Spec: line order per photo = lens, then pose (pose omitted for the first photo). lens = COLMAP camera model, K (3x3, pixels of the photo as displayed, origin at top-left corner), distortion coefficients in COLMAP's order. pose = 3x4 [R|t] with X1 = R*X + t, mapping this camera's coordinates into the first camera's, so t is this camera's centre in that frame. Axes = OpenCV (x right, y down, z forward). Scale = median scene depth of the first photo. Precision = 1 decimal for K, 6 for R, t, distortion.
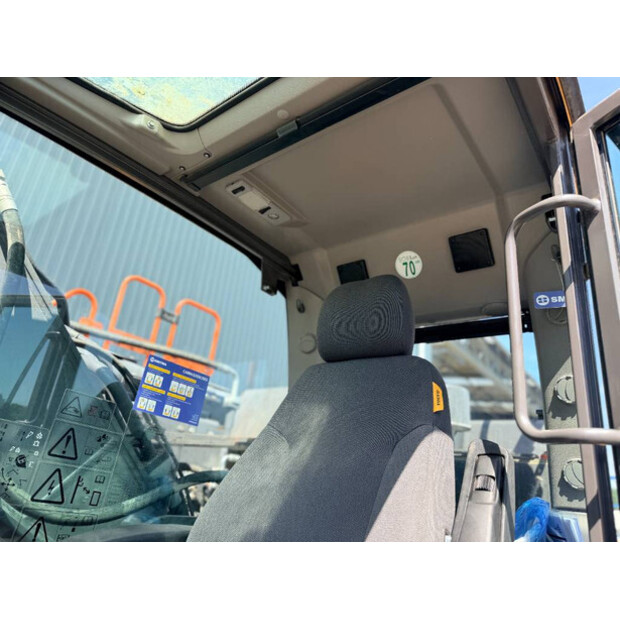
lens RADIAL K [[441.8, 0, 313.9], [0, 441.8, 308.5], [0, 0, 1]] dist [0.036298, -0.049460]
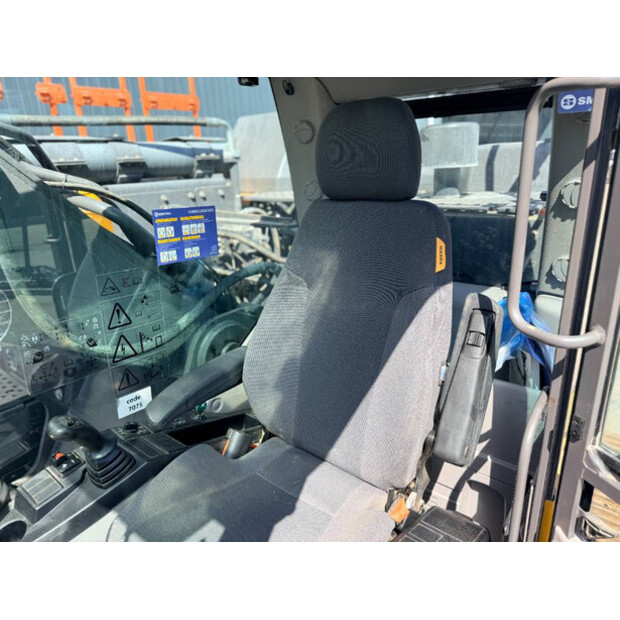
lens RADIAL K [[441.8, 0, 311.5], [0, 441.8, 307.6], [0, 0, 1]] dist [0.036298, -0.049460]
pose [[0.987499, -0.140614, -0.071230, 0.025276], [0.152937, 0.745297, 0.648956, -0.358266], [-0.038165, -0.651737, 0.757485, 0.100676]]
